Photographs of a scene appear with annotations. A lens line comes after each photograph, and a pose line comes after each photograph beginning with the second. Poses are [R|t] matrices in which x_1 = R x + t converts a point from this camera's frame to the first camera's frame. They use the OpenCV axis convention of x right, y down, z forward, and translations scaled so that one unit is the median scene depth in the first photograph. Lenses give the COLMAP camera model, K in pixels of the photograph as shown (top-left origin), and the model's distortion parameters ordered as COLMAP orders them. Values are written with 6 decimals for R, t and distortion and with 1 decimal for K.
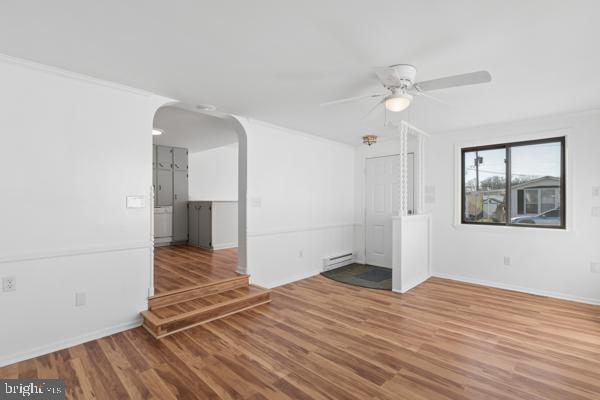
lens RADIAL K [[277.9, 0, 296.0], [0, 277.9, 201.2], [0, 0, 1]] dist [-0.010058, 0.000860]
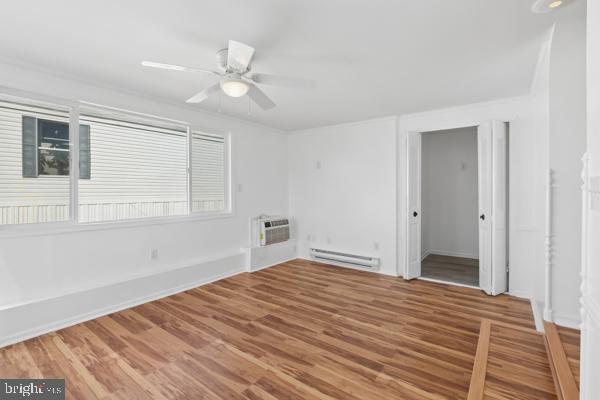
lens RADIAL K [[277.9, 0, 298.9], [0, 277.9, 197.4], [0, 0, 1]] dist [-0.010058, 0.000860]
pose [[-0.991085, 0.000374, -0.133230, 0.193604], [-0.003362, 0.999607, 0.027817, 0.000185], [0.133188, 0.028017, -0.990695, 1.406651]]
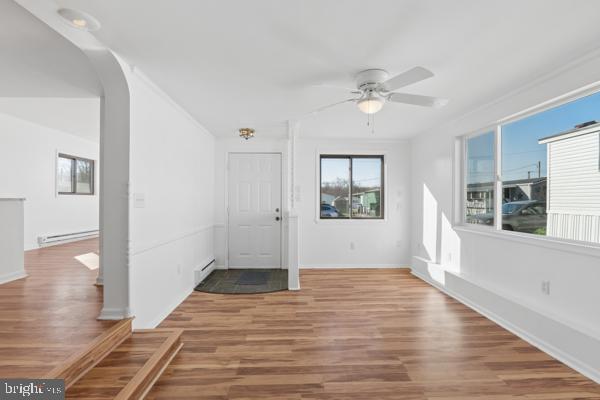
lens RADIAL K [[277.9, 0, 298.4], [0, 277.9, 197.9], [0, 0, 1]] dist [-0.010058, 0.000860]
pose [[0.689792, 0.007712, 0.723966, -0.410875], [-0.002311, 0.999962, -0.008450, 0.002802], [-0.724003, 0.004156, 0.689784, 0.339175]]
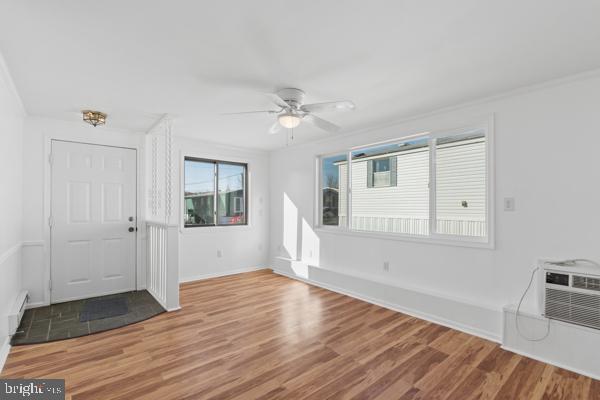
lens RADIAL K [[277.9, 0, 302.6], [0, 277.9, 204.9], [0, 0, 1]] dist [-0.010058, 0.000860]
pose [[0.084775, 0.006794, 0.996377, -0.545464], [-0.003806, 0.999972, -0.006495, -0.000171], [-0.996393, -0.003242, 0.084799, 0.605261]]
